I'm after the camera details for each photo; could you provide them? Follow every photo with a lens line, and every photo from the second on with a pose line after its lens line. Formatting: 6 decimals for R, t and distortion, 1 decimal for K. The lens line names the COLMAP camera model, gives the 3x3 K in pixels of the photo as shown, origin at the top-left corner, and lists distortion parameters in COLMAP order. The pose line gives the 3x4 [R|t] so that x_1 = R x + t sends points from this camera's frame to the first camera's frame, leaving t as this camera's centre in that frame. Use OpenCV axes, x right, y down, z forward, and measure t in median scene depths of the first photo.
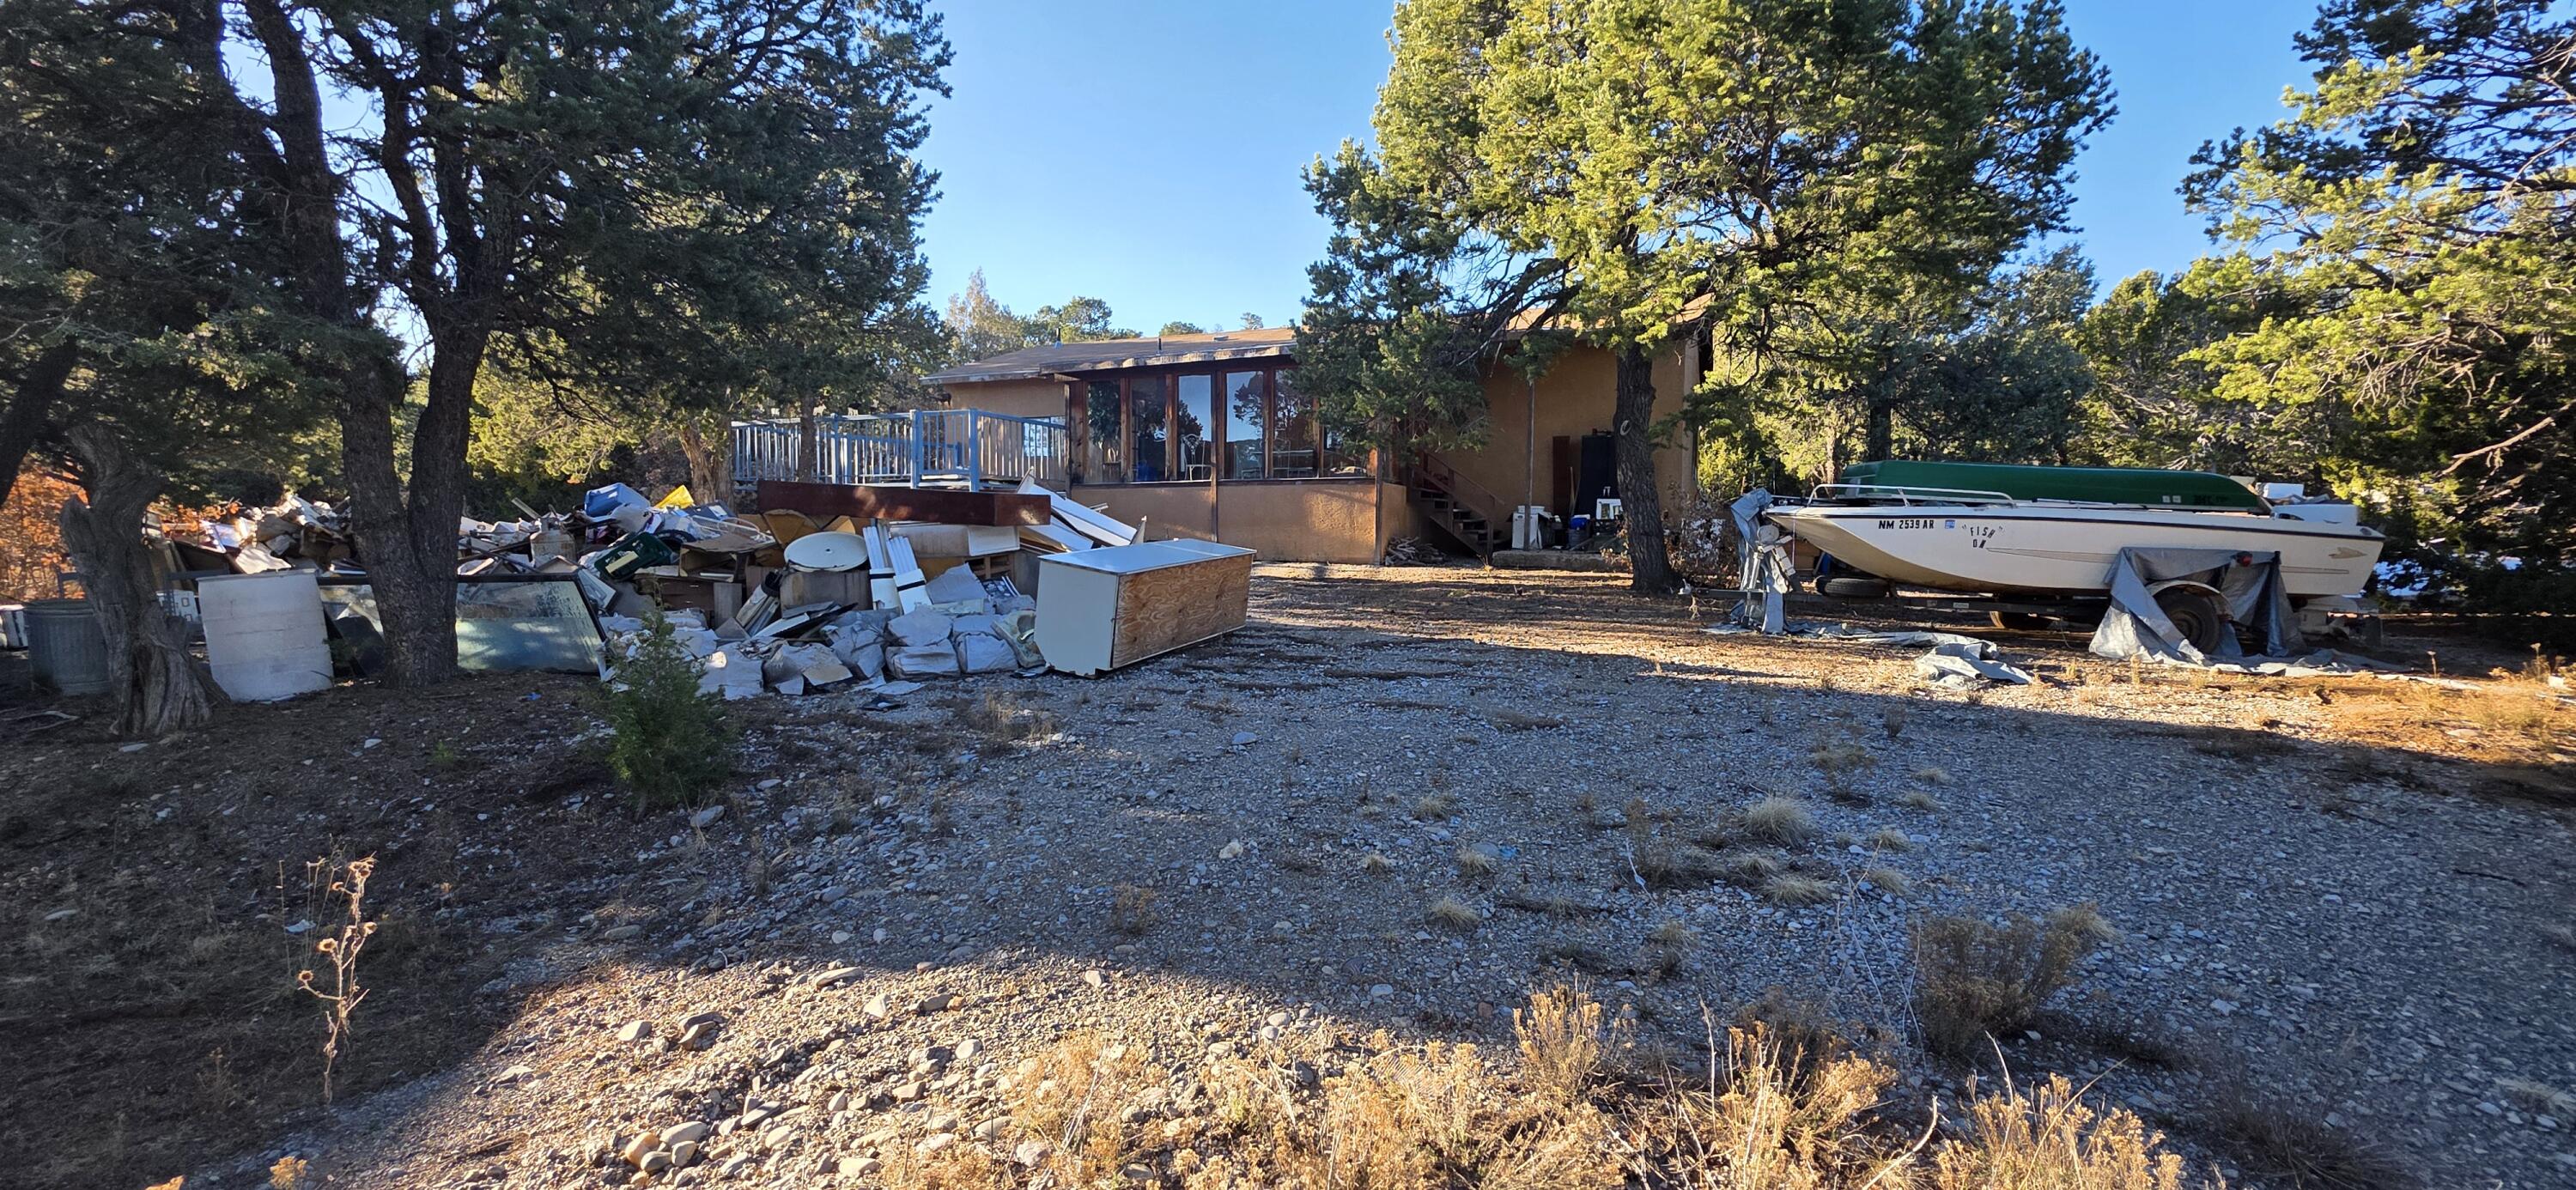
lens RADIAL K [[1013.9, 0, 1280.9], [0, 1013.9, 589.2], [0, 0, 1]] dist [-0.000636, 0.000321]
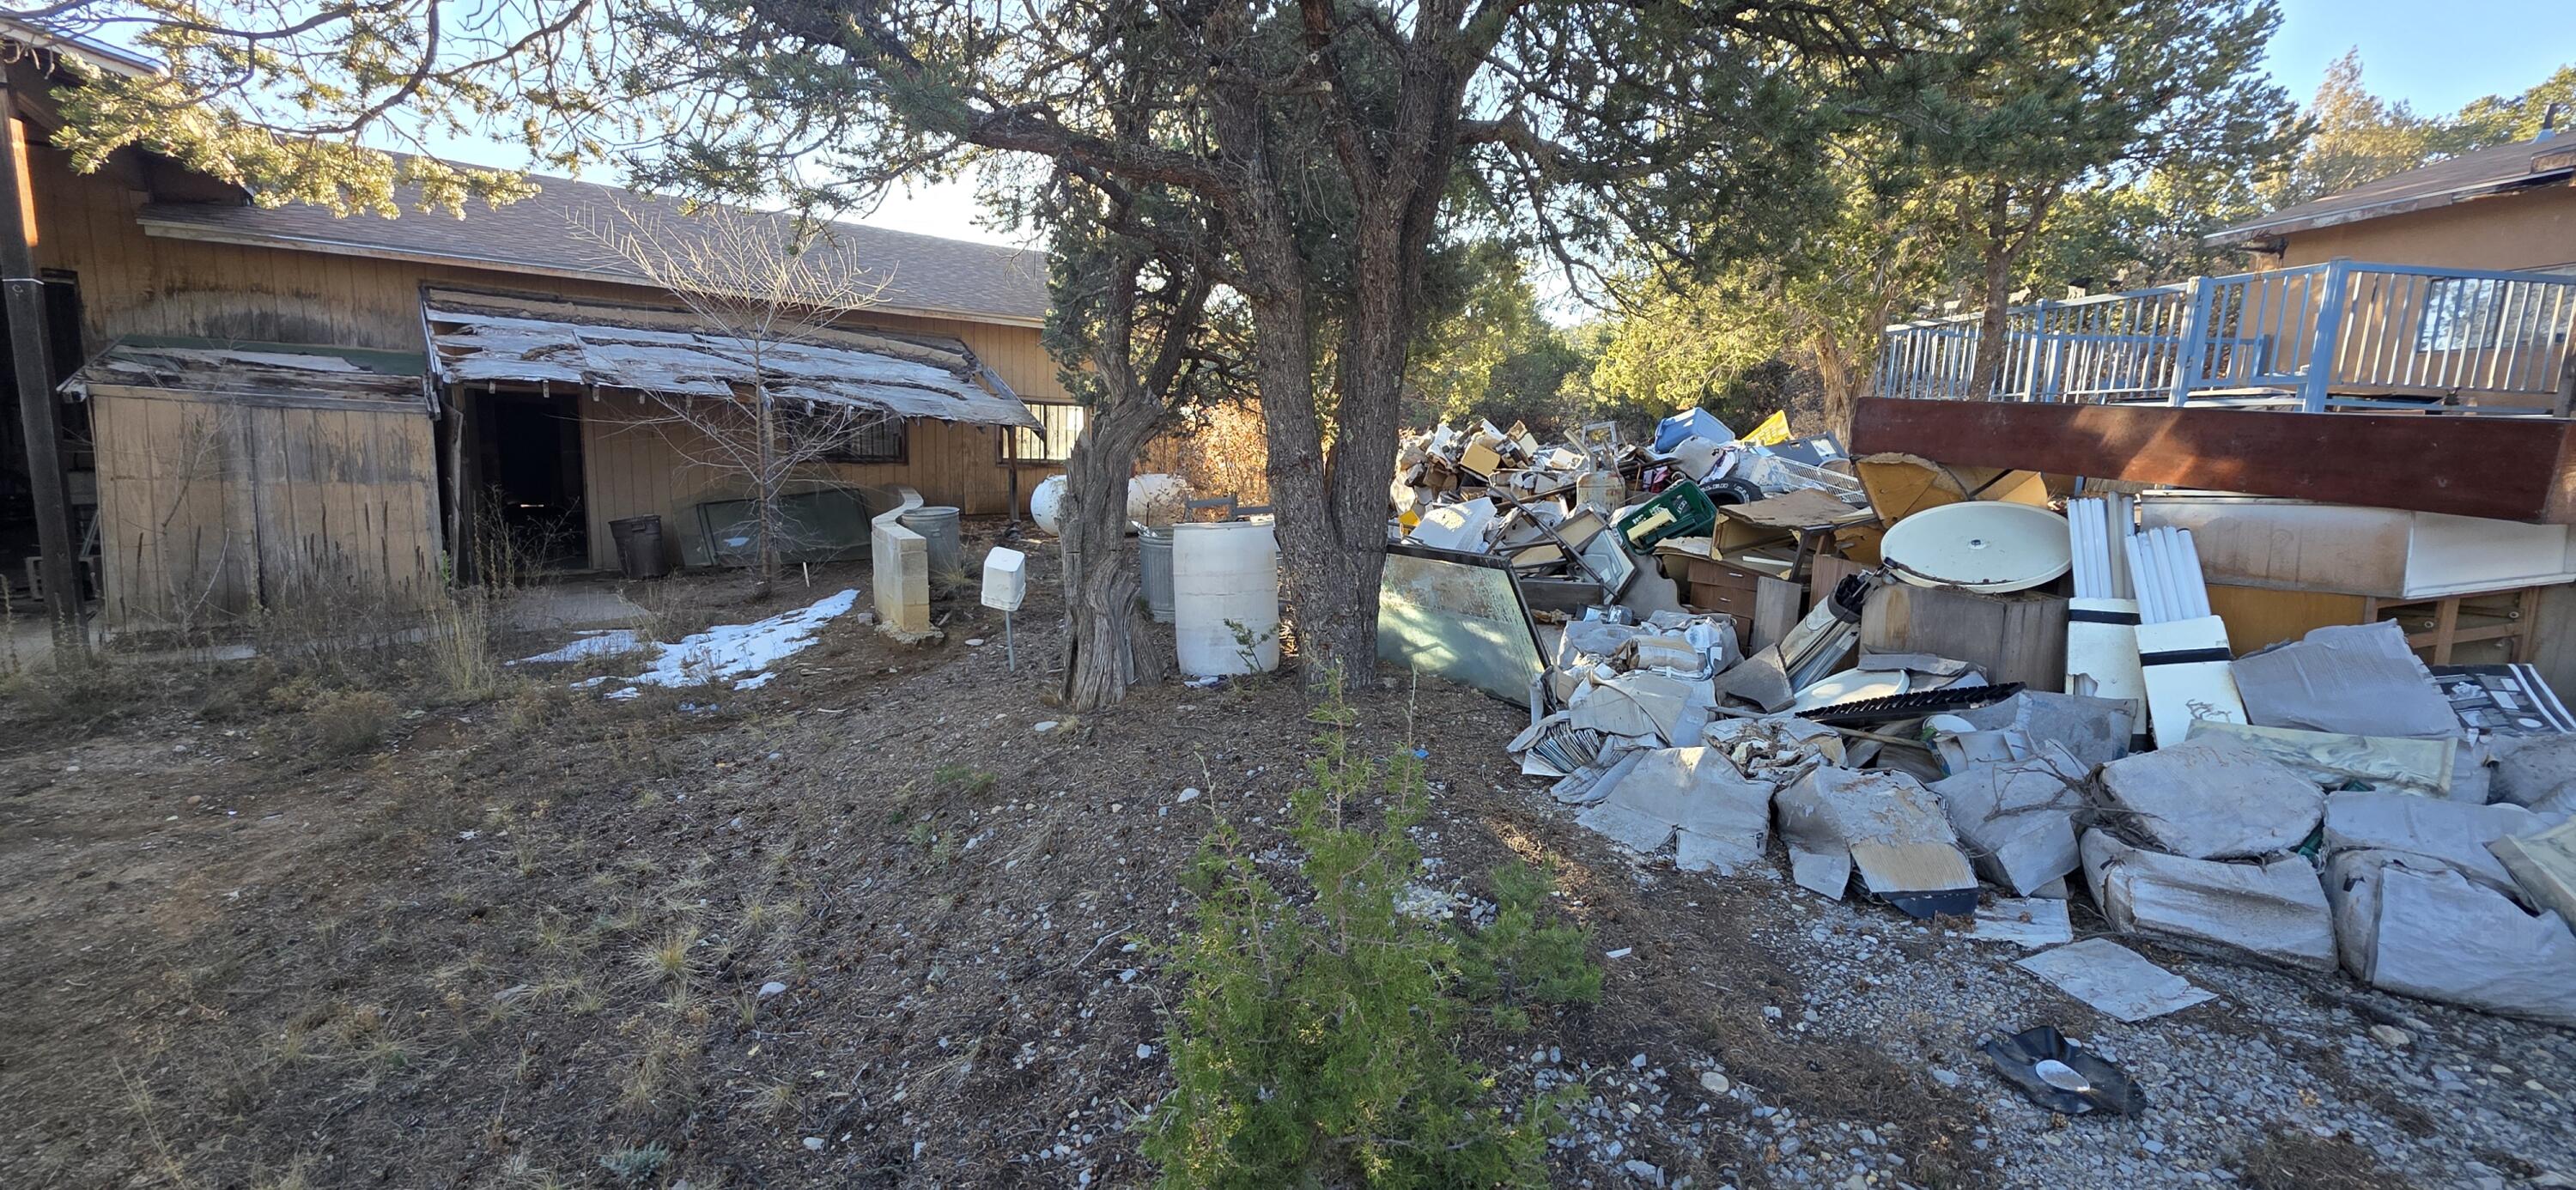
lens RADIAL K [[1013.9, 0, 1291.8], [0, 1013.9, 588.7], [0, 0, 1]] dist [-0.000636, 0.000321]
pose [[0.507929, 0.136103, -0.850579, -0.199795], [-0.075695, 0.990671, 0.113317, -0.046551], [0.858067, 0.006827, 0.513493, 0.475231]]
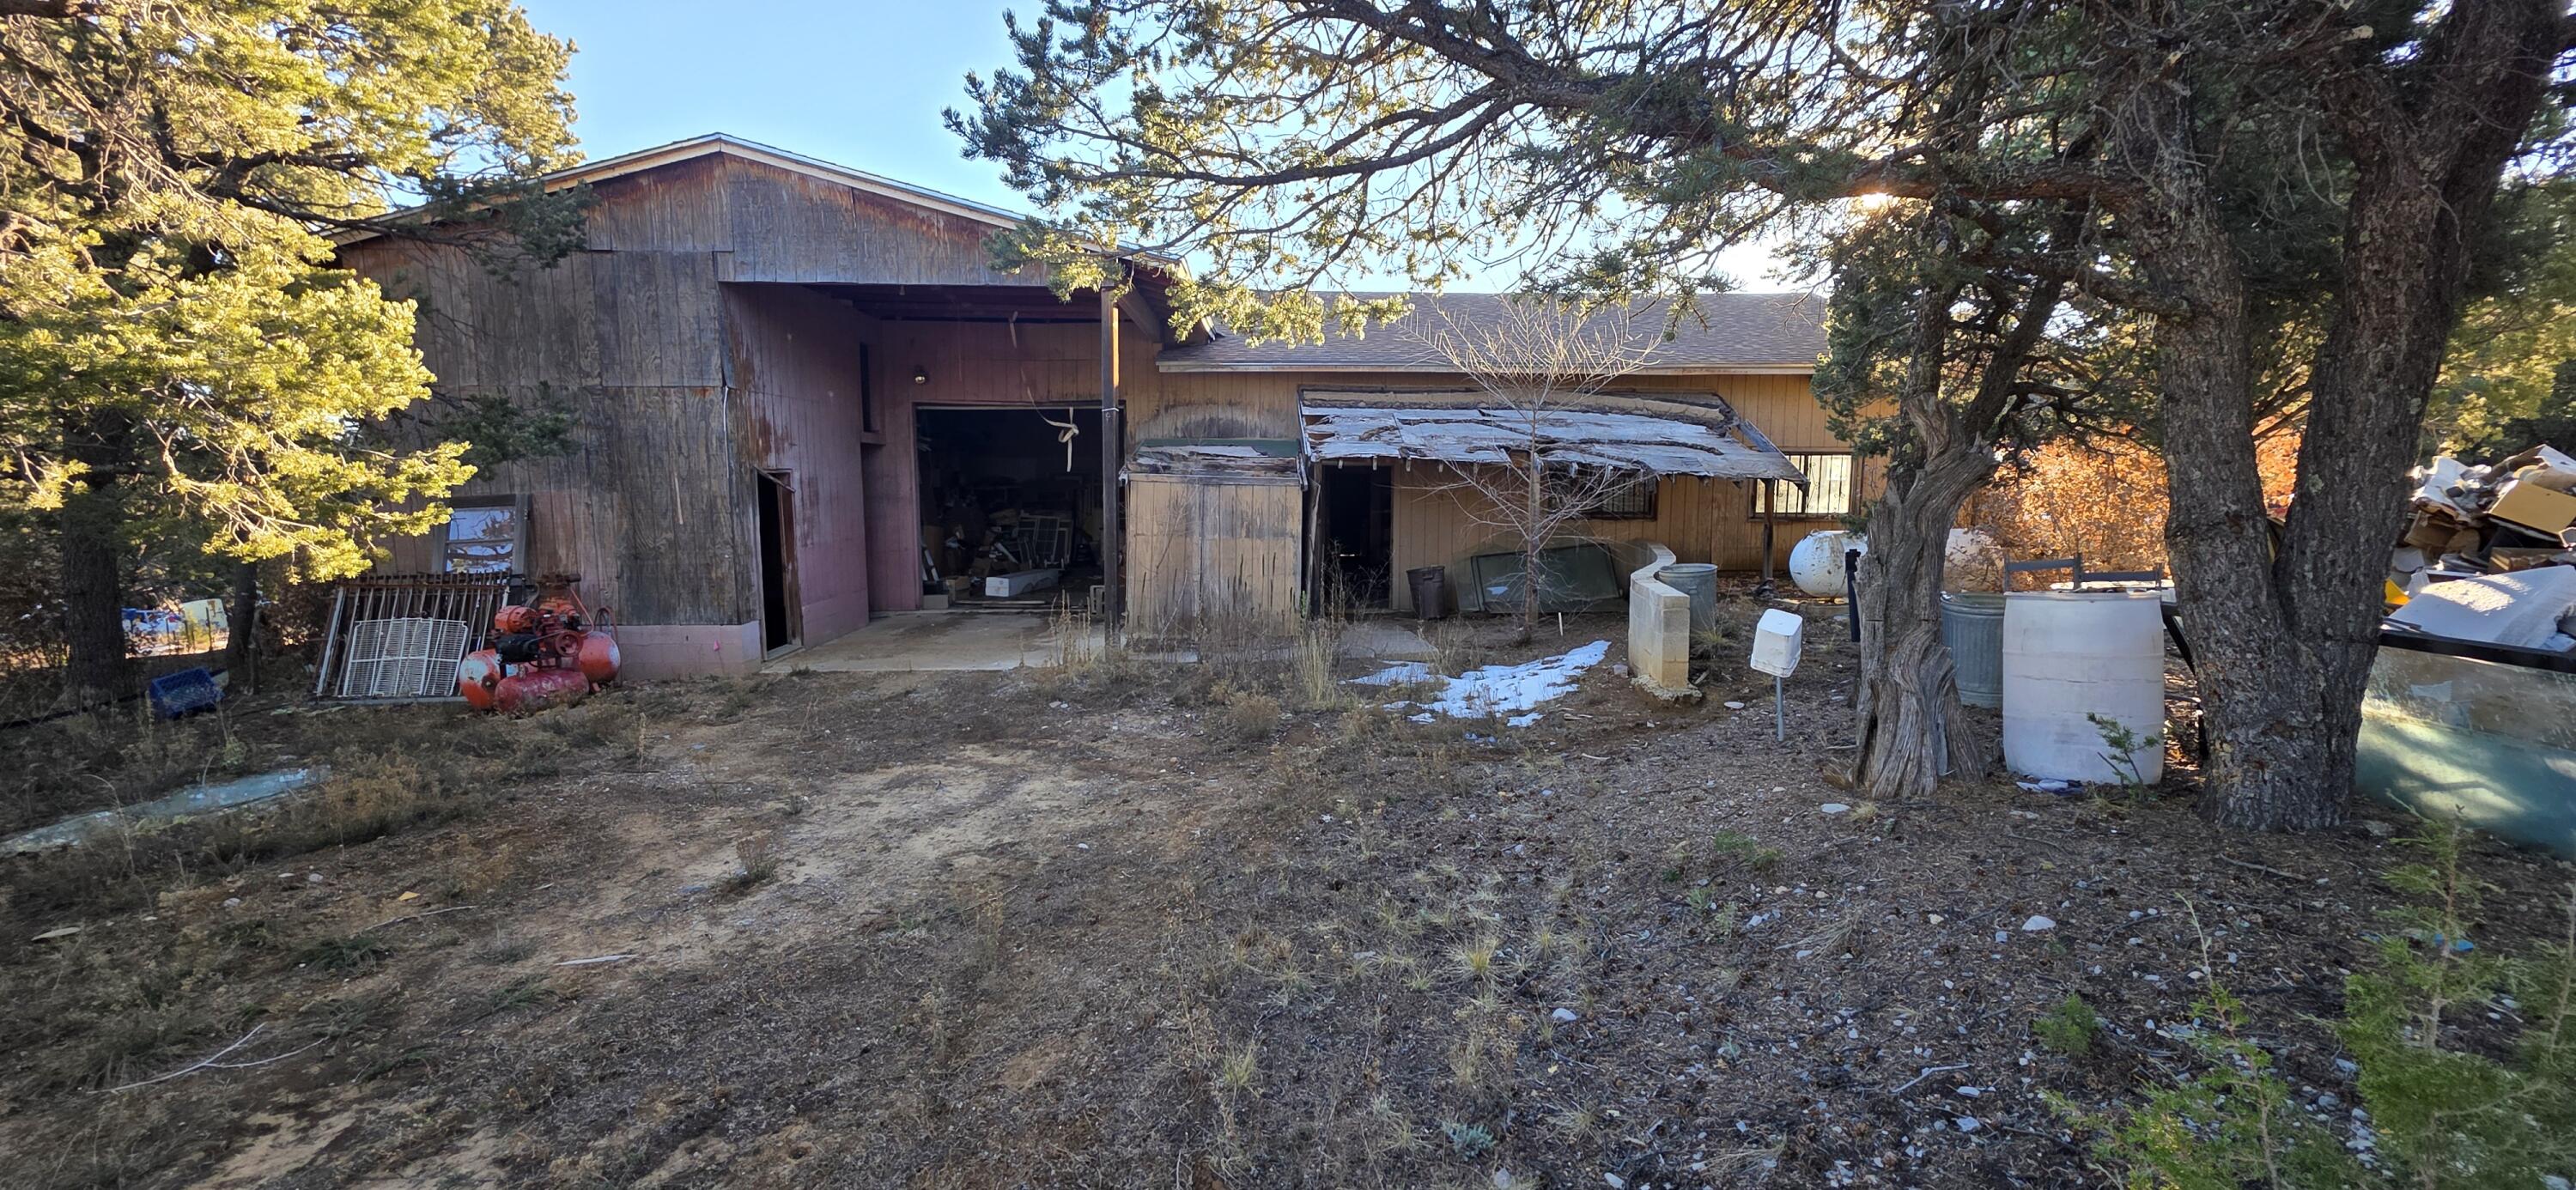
lens RADIAL K [[1013.9, 0, 1289.9], [0, 1013.9, 588.2], [0, 0, 1]] dist [-0.000636, 0.000321]
pose [[-0.140858, 0.099872, -0.984980, -0.201311], [-0.053103, 0.992705, 0.108249, -0.049343], [0.988605, 0.067553, -0.134527, 0.434545]]
